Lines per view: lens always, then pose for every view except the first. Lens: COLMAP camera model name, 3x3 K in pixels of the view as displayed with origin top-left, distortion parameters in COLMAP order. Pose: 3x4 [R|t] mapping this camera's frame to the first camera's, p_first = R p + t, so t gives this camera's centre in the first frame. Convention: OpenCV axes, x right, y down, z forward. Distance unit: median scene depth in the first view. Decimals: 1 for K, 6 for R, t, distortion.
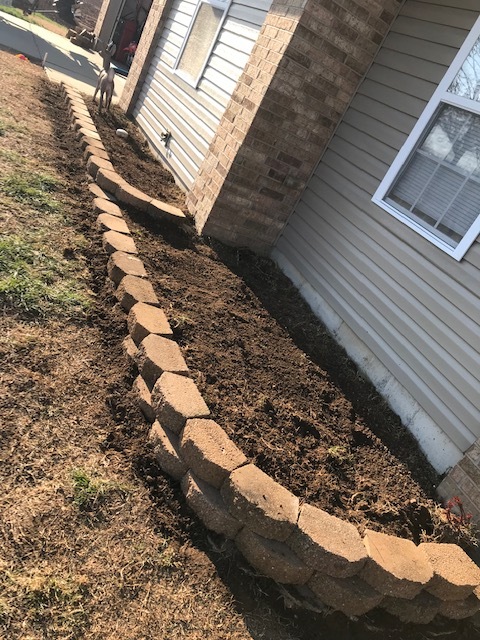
lens RADIAL K [[524.2, 0, 240.0], [0, 524.2, 320.0], [0, 0, 1]] dist [0.001061, 0.004782]
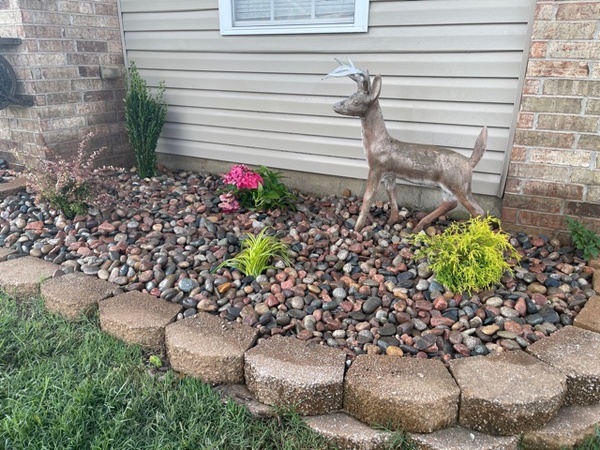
lens RADIAL K [[453.2, 0, 300.0], [0, 453.2, 225.0], [0, 0, 1]] dist [0.082526, -0.116687]
pose [[0.695256, -0.605352, 0.387515, -0.162296], [0.573554, 0.792194, 0.208480, -0.074585], [-0.433191, 0.077314, 0.897980, 0.350224]]
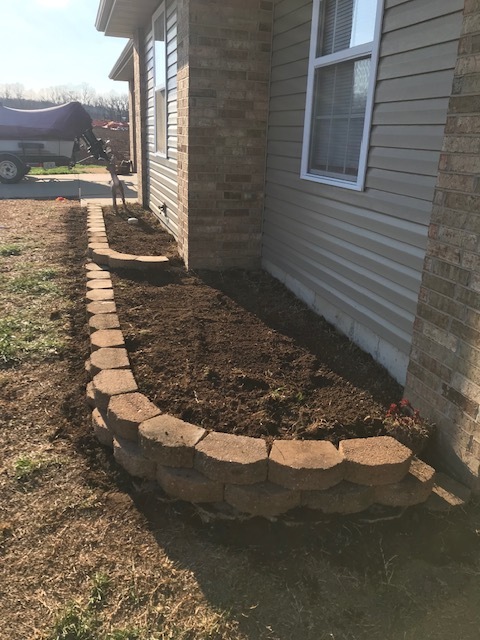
lens RADIAL K [[521.5, 0, 240.0], [0, 521.5, 320.0], [0, 0, 1]] dist [0.007835, -0.010928]
pose [[0.911982, -0.344842, -0.222202, 0.323066], [0.312843, 0.934999, -0.167054, 0.213383], [0.265366, 0.082836, 0.960583, -0.035418]]
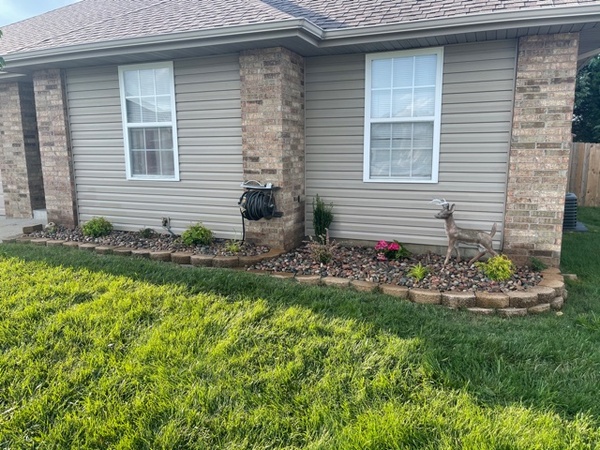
lens RADIAL K [[453.2, 0, 300.0], [0, 453.2, 225.0], [0, 0, 1]] dist [0.082526, -0.116687]
pose [[0.635996, -0.539940, 0.551338, -1.013419], [0.587521, 0.802010, 0.107695, -0.482348], [-0.500328, 0.255429, 0.827302, -0.210068]]
